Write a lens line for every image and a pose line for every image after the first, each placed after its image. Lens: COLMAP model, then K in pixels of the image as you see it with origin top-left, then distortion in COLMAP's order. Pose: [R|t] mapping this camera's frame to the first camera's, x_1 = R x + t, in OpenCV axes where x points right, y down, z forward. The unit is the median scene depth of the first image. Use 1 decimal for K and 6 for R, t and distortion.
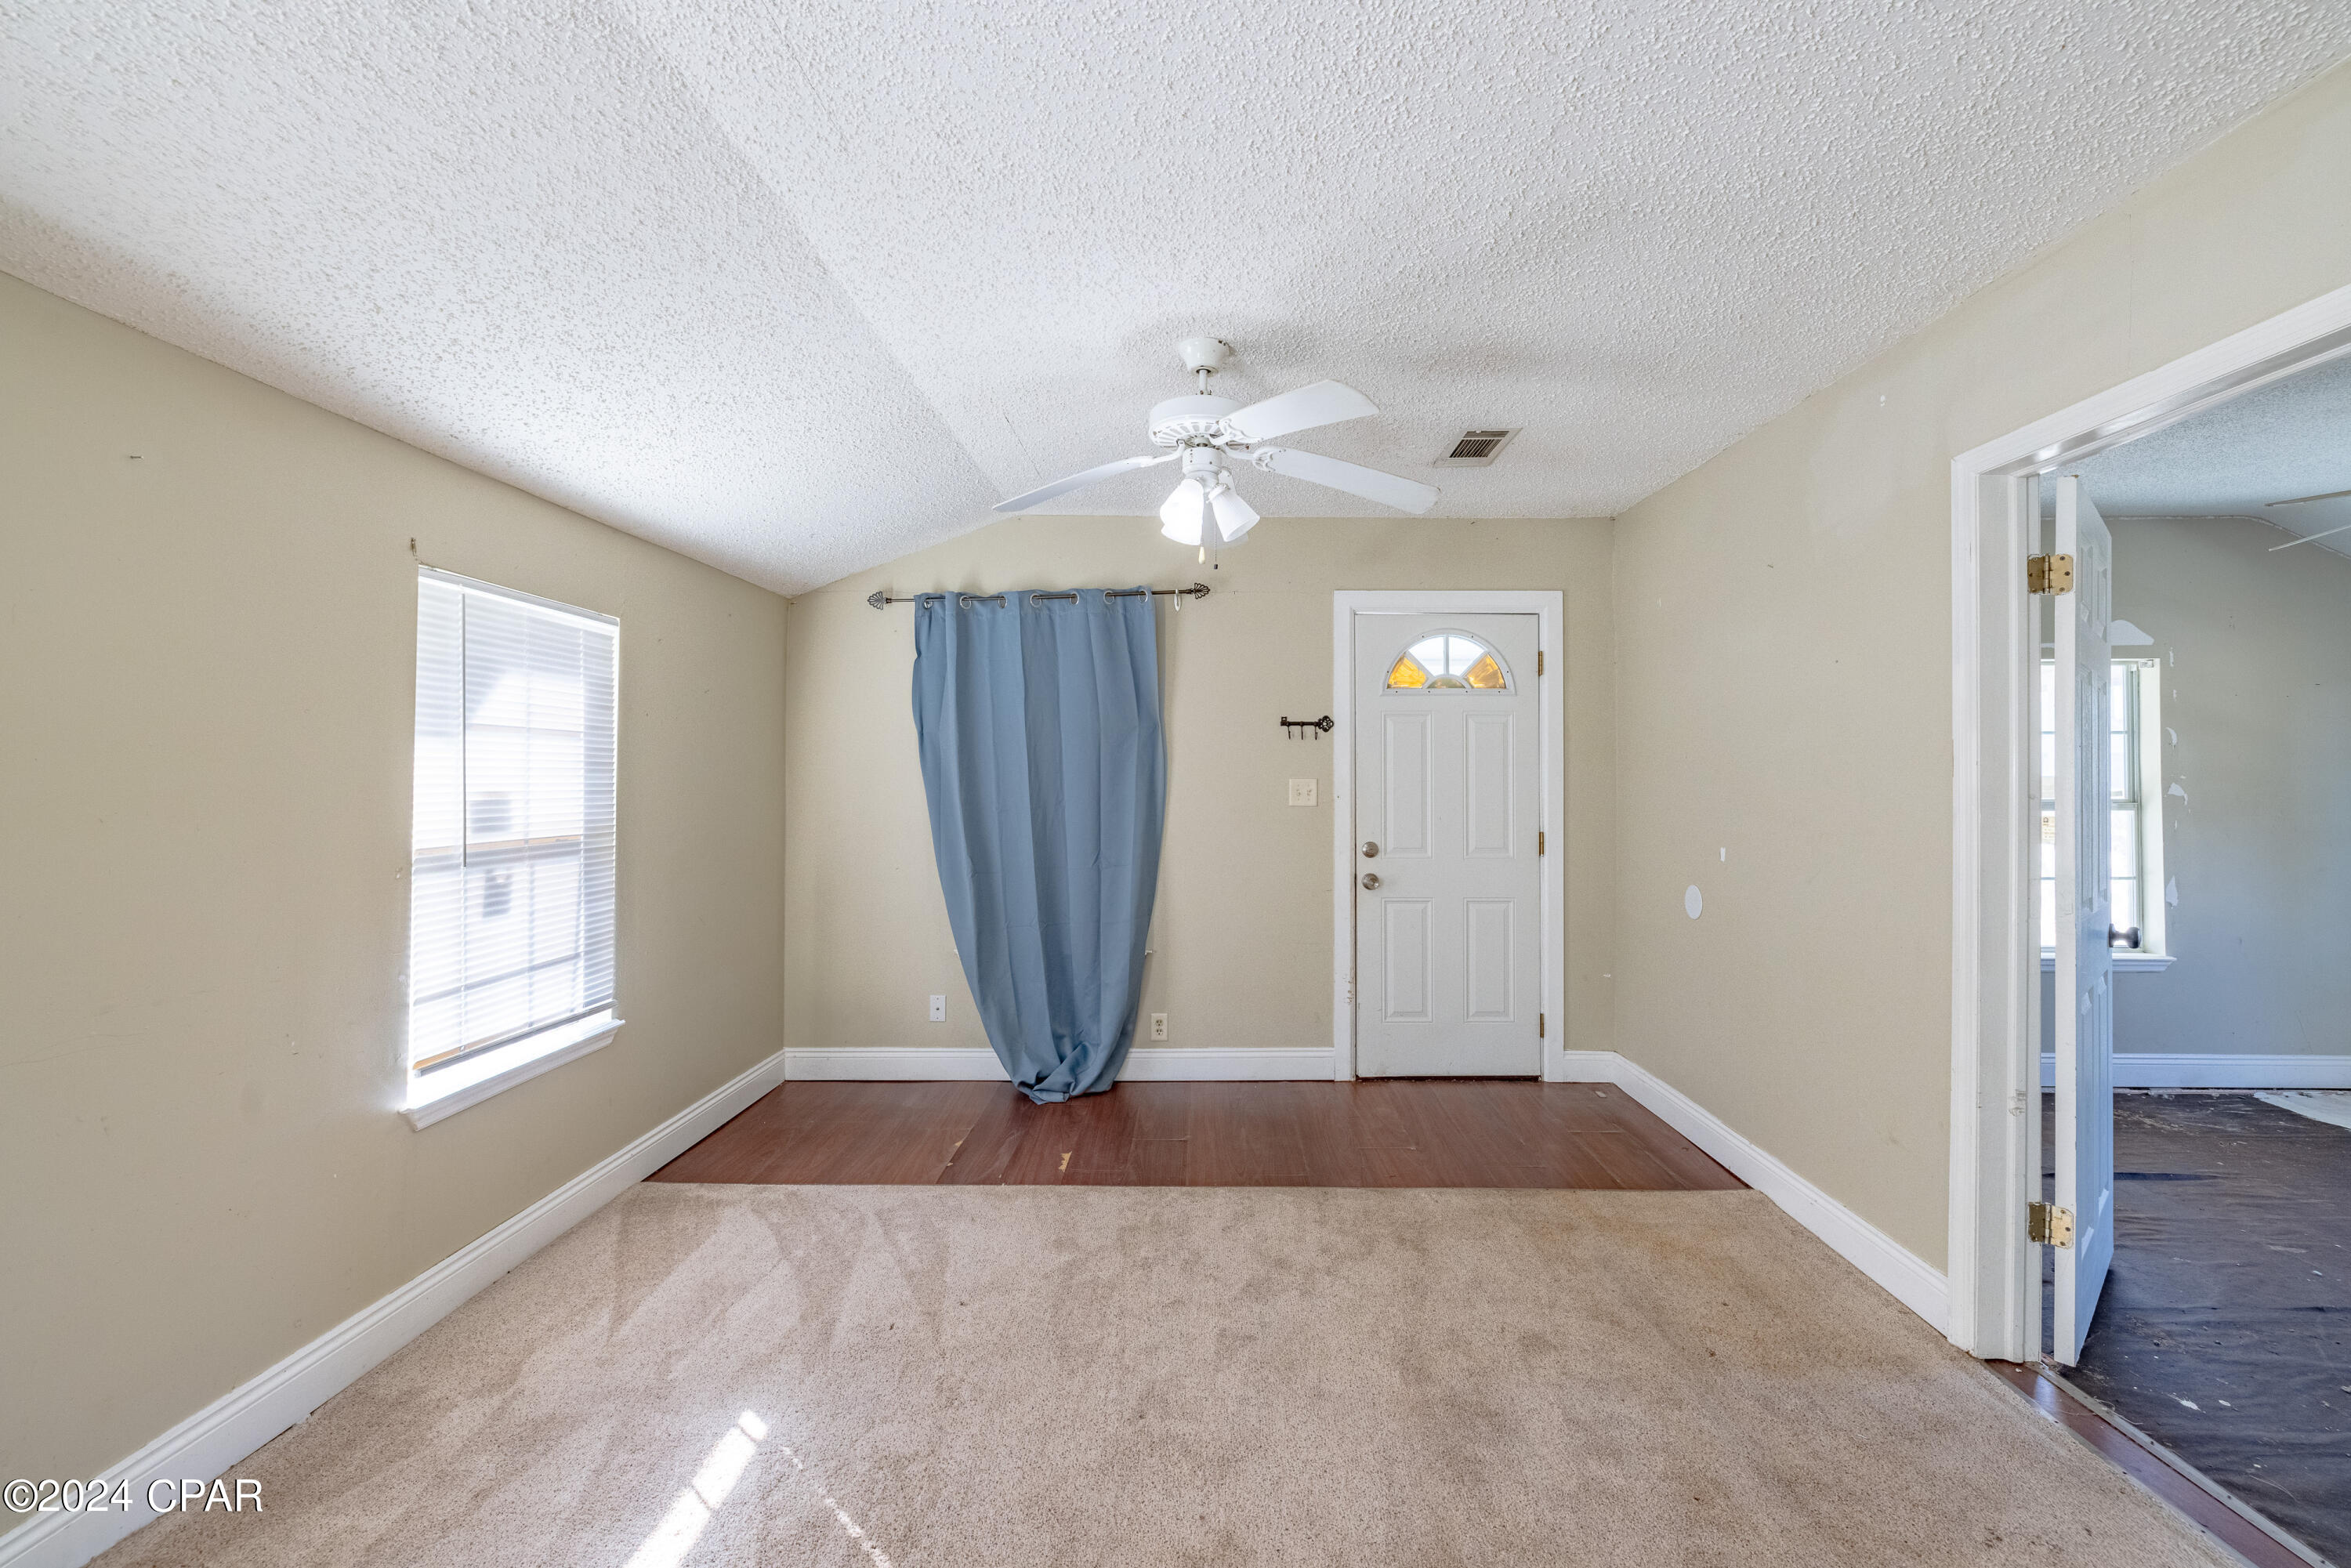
lens RADIAL K [[983.3, 0, 1188.5], [0, 983.3, 771.5], [0, 0, 1]] dist [-0.007481, 0.000520]
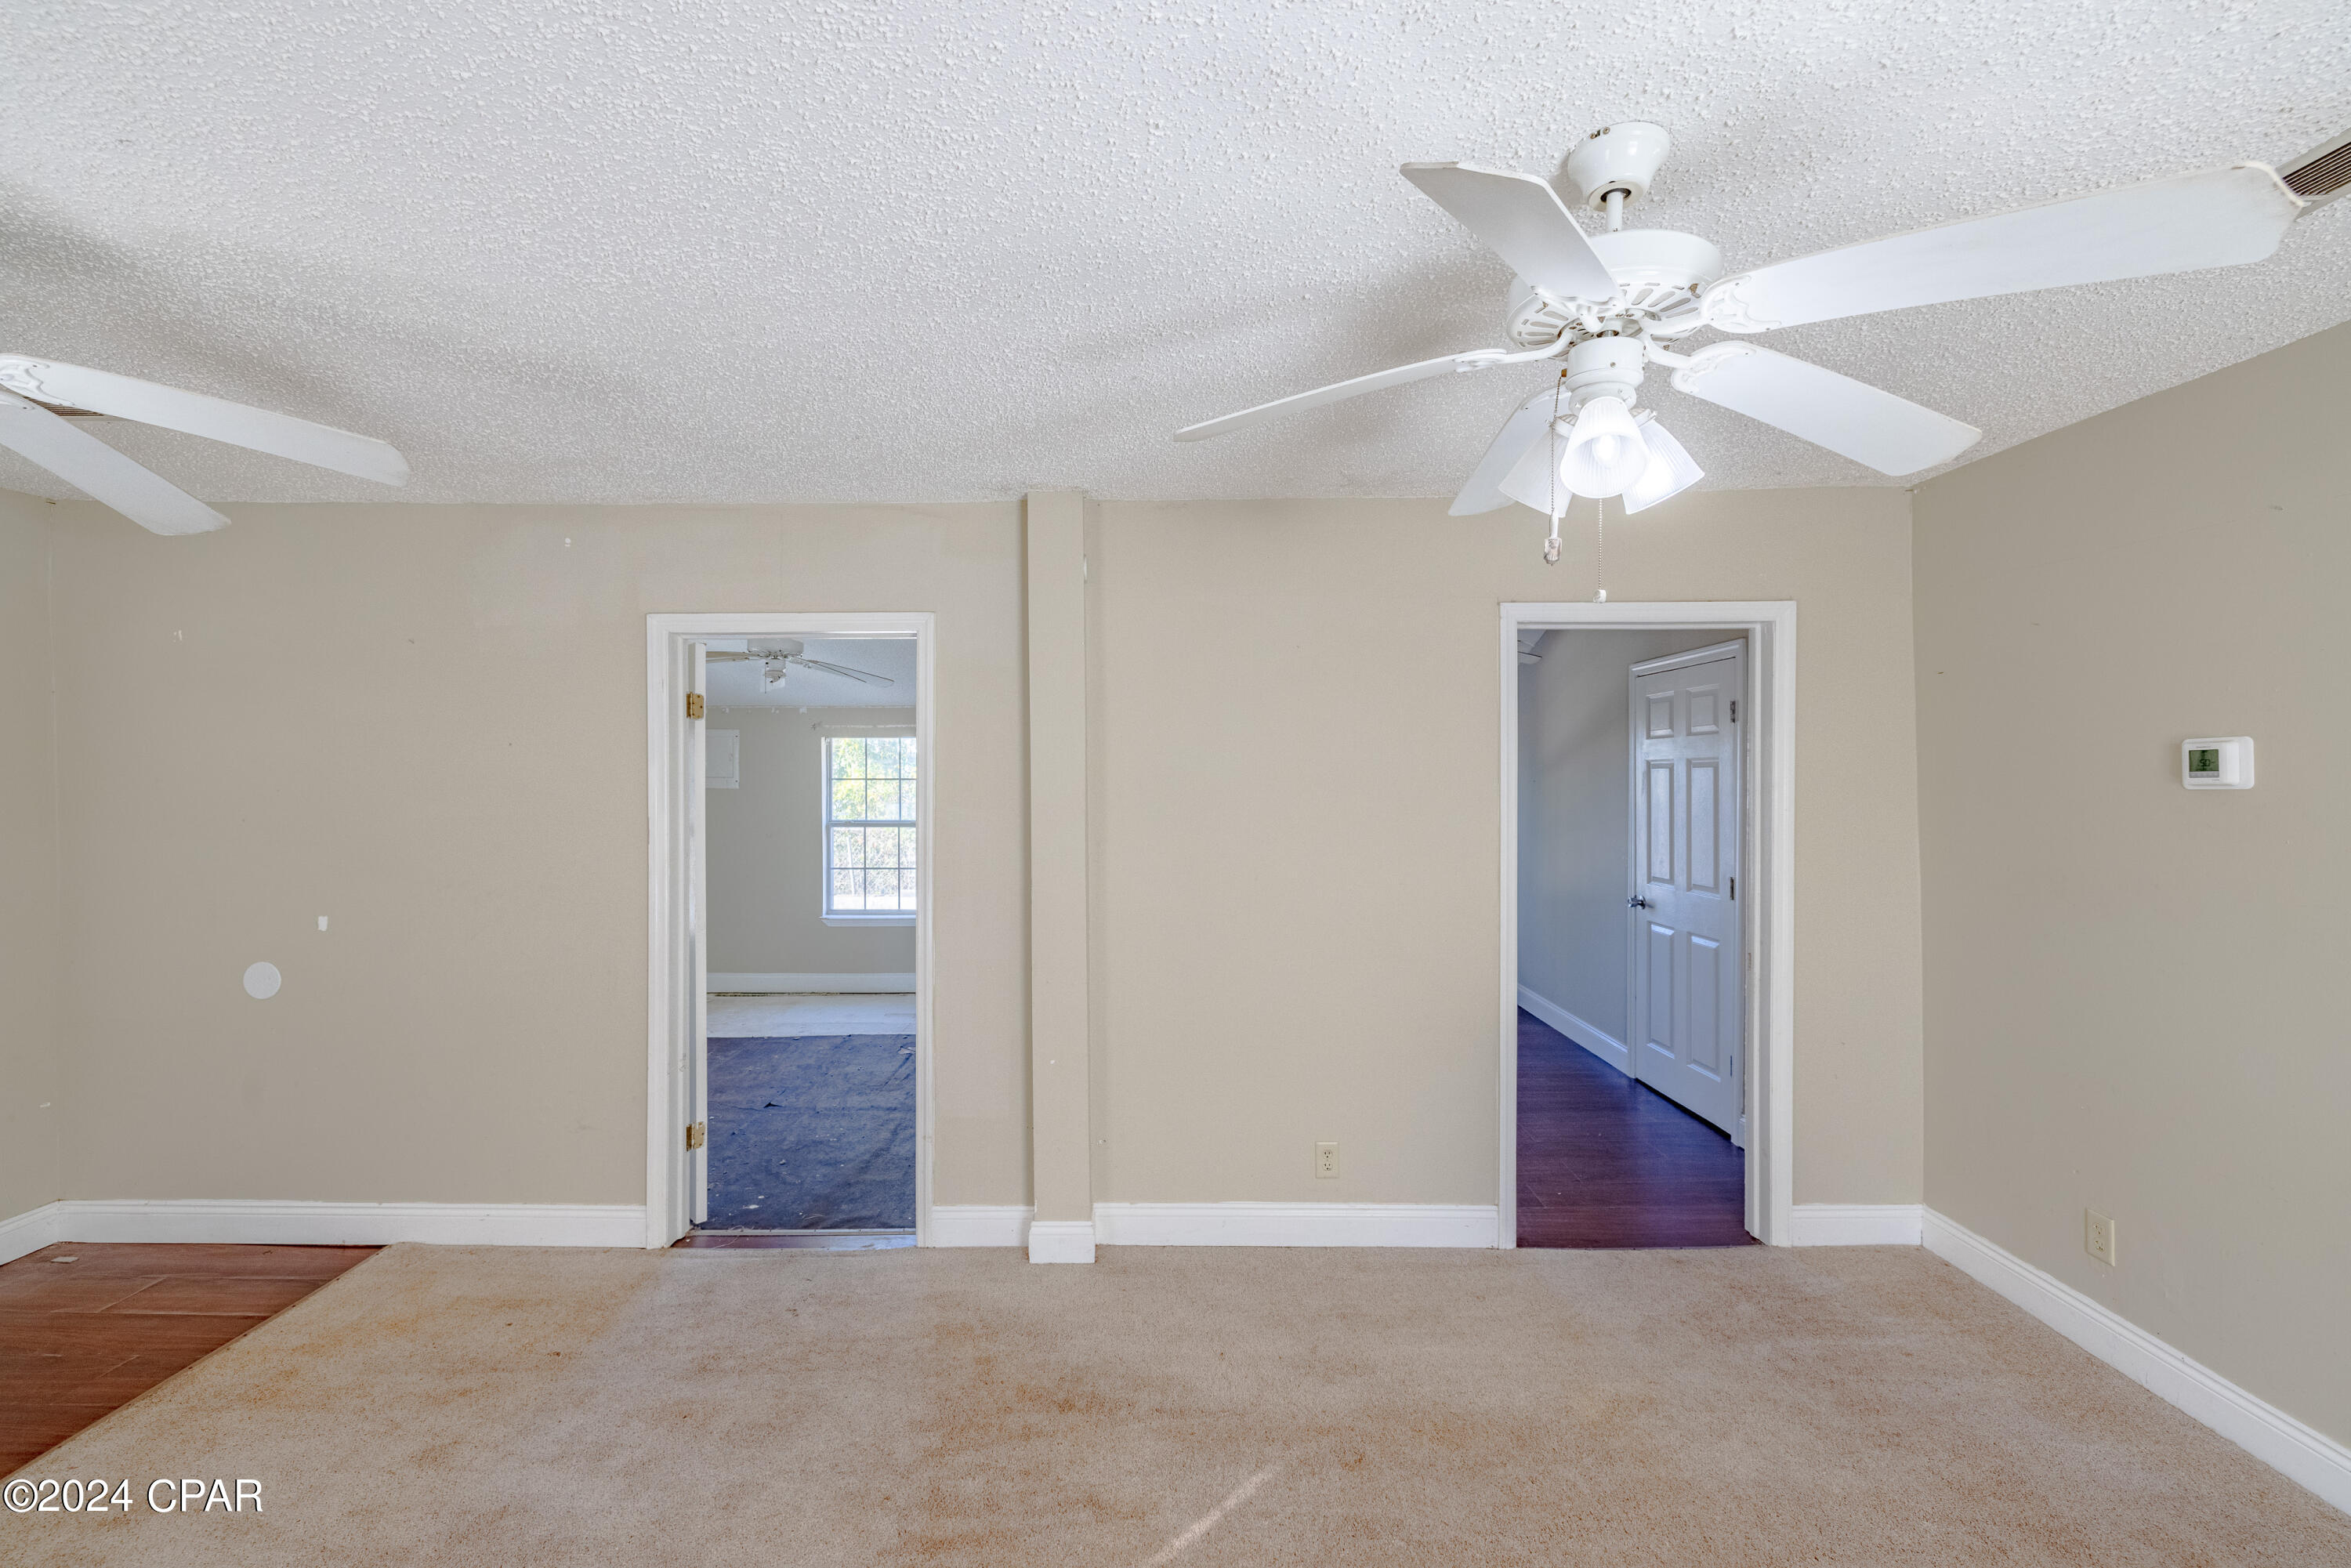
lens RADIAL K [[983.3, 0, 1156.4], [0, 983.3, 785.1], [0, 0, 1]] dist [-0.007481, 0.000520]
pose [[-0.010763, -0.015890, 0.999816, -0.344054], [-0.008822, 0.999836, 0.015795, -0.060008], [-0.999903, -0.008651, -0.010901, 0.164377]]
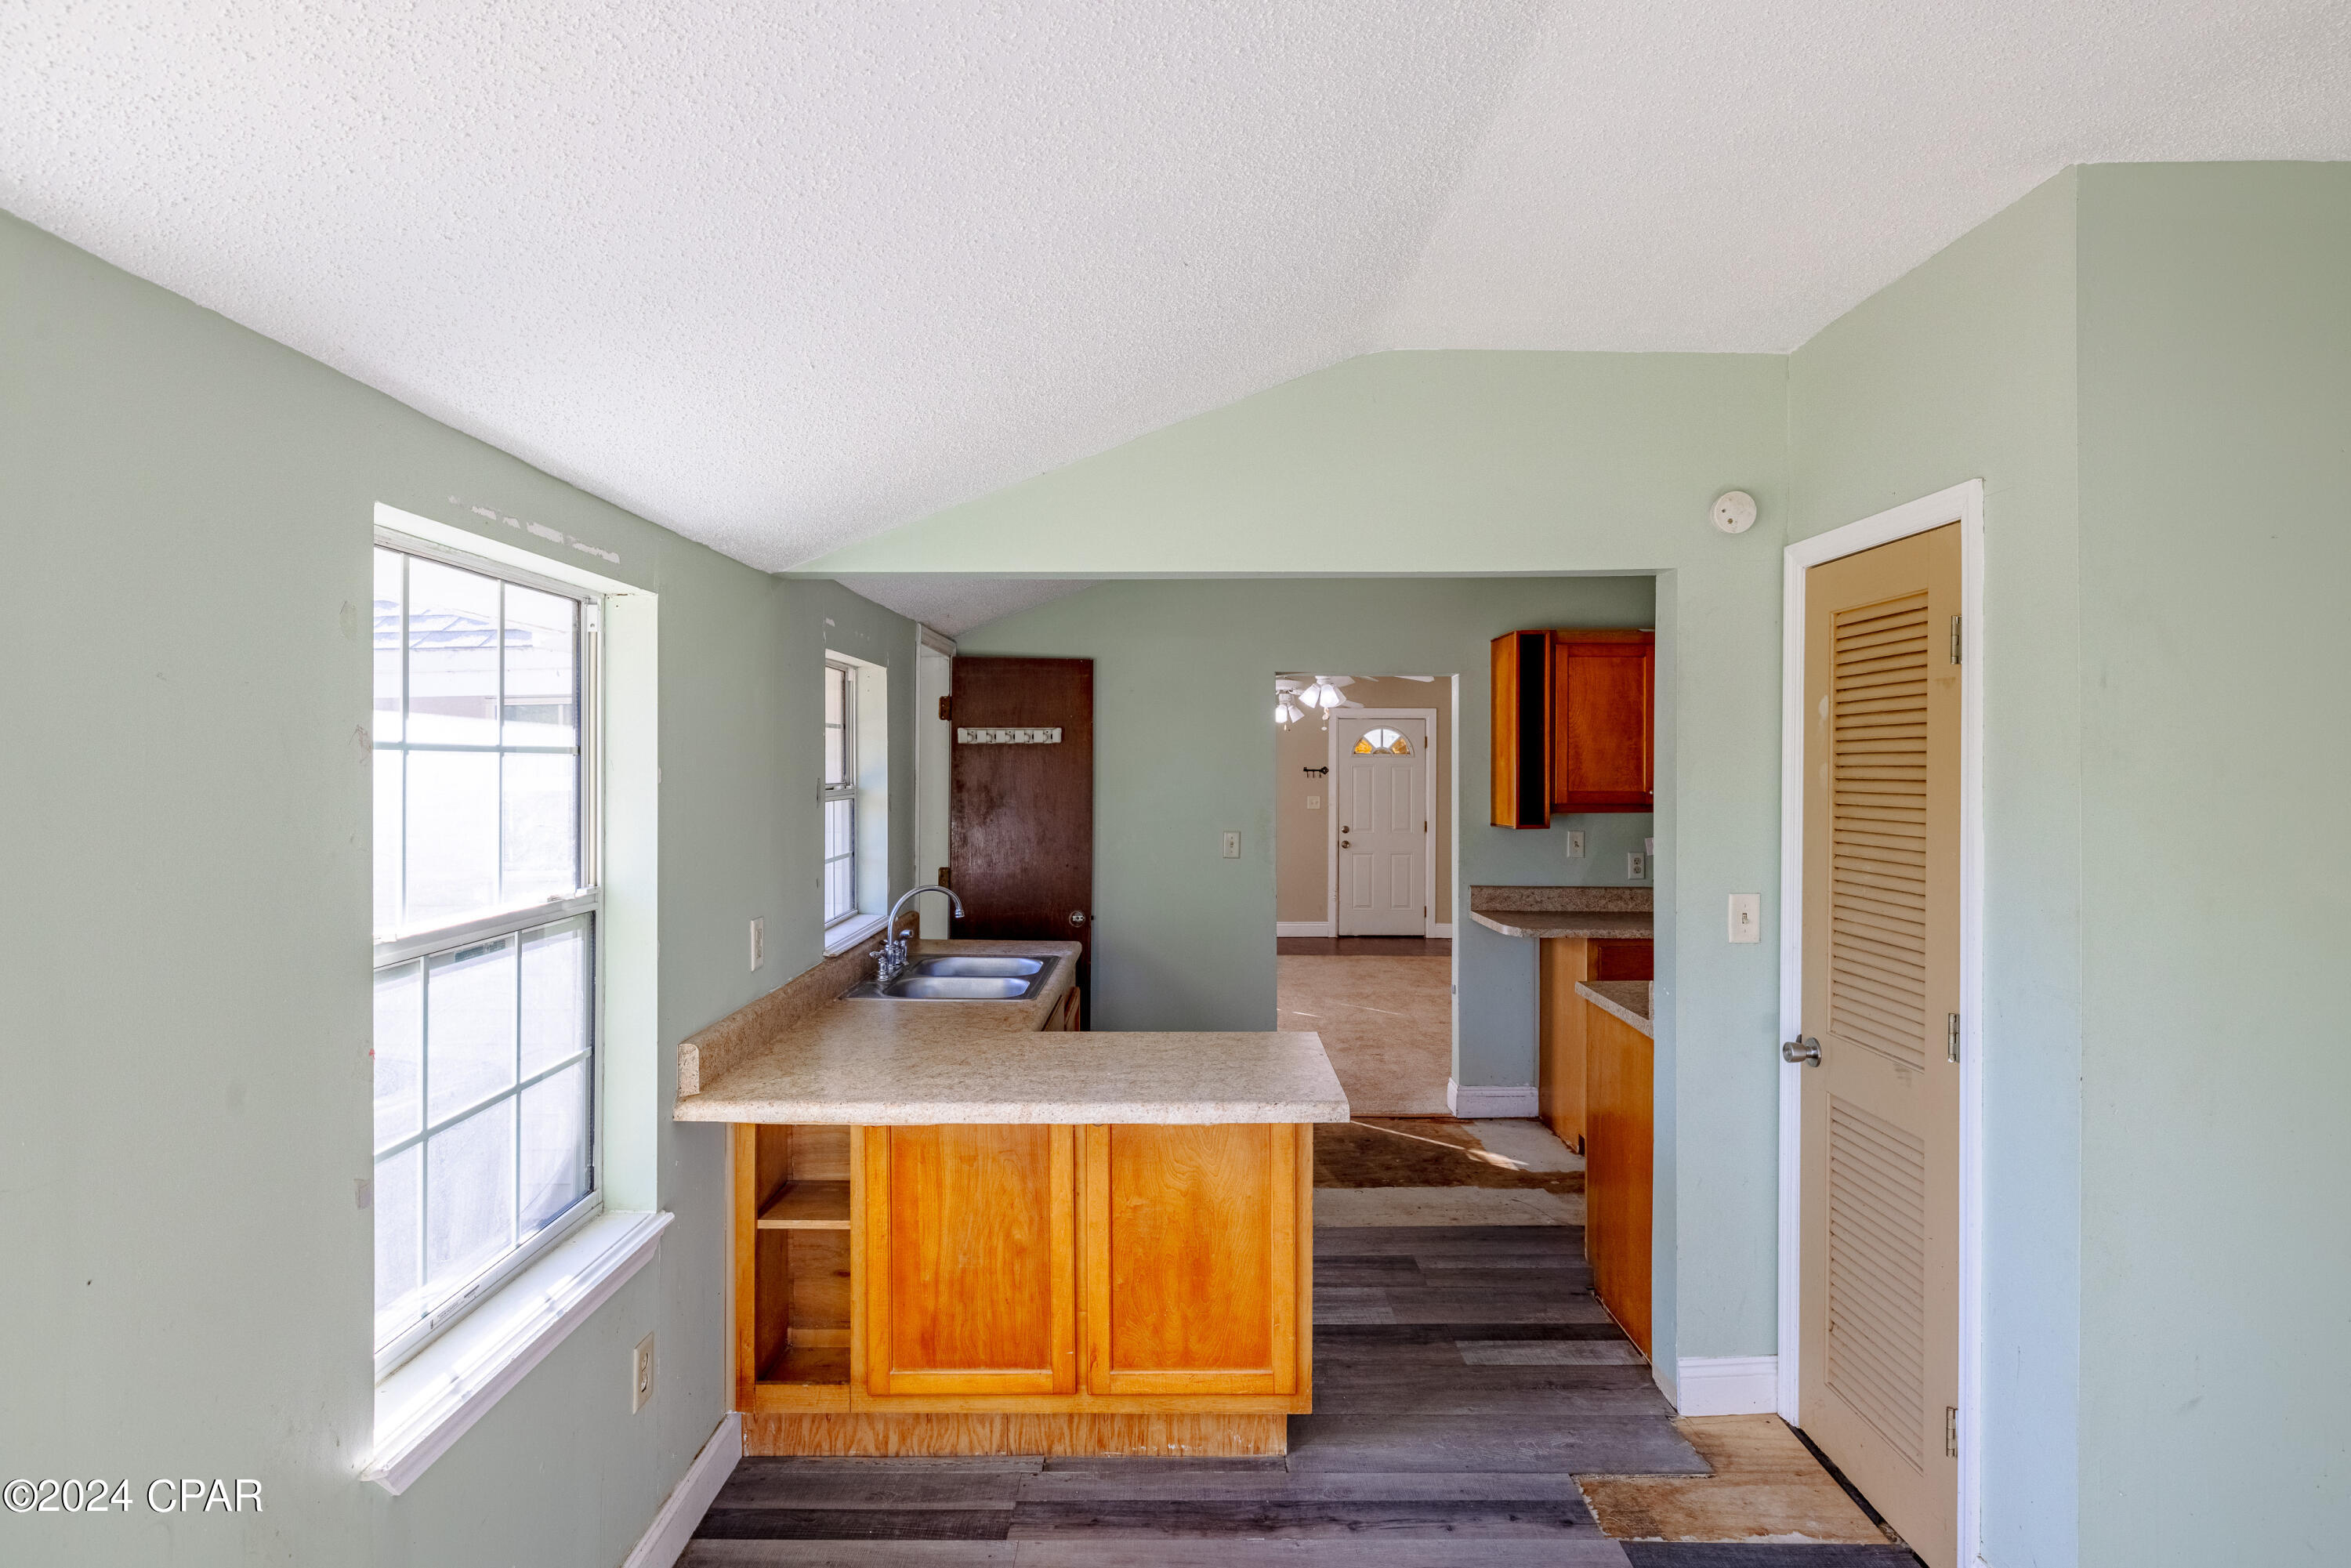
lens RADIAL K [[1256.6, 0, 1174.8], [0, 1256.6, 778.6], [0, 0, 1]] dist [-0.006981, -0.002446]
pose [[0.999692, 0.003765, 0.024520, -0.267775], [-0.004200, 0.999834, 0.017712, -0.082277], [-0.024450, -0.017810, 0.999542, -1.819193]]
